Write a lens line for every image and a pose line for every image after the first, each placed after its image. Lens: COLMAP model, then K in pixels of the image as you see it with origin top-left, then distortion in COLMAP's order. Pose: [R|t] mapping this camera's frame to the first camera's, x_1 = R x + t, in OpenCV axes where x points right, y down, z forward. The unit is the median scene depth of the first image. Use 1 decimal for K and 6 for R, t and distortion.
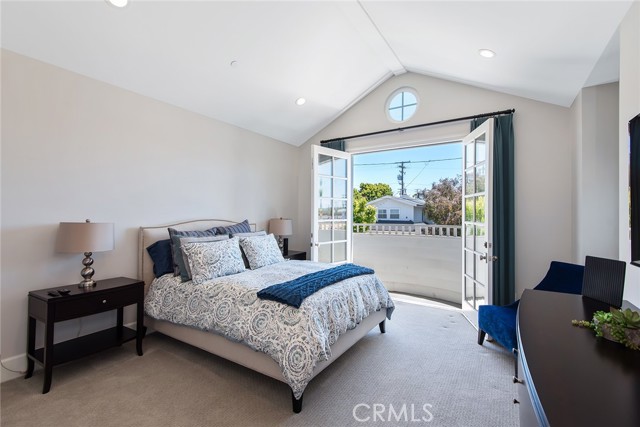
lens RADIAL K [[295.4, 0, 323.7], [0, 295.4, 209.7], [0, 0, 1]] dist [0.017596, -0.007342]
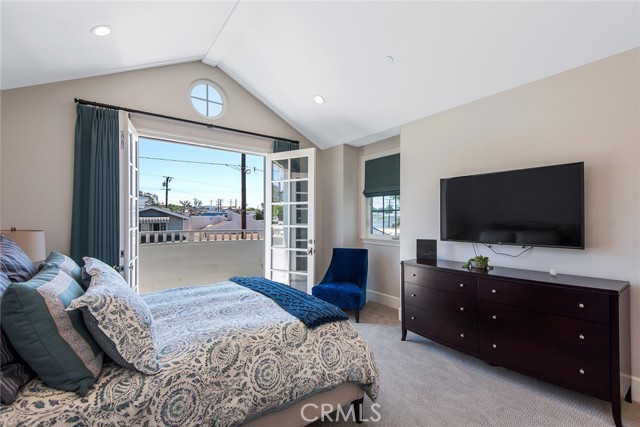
lens RADIAL K [[295.4, 0, 324.5], [0, 295.4, 216.8], [0, 0, 1]] dist [0.017596, -0.007342]
pose [[0.331286, 0.001567, 0.943529, -0.792093], [-0.010131, 0.999947, 0.001896, 0.002667], [-0.943476, -0.010187, 0.331285, 0.598148]]
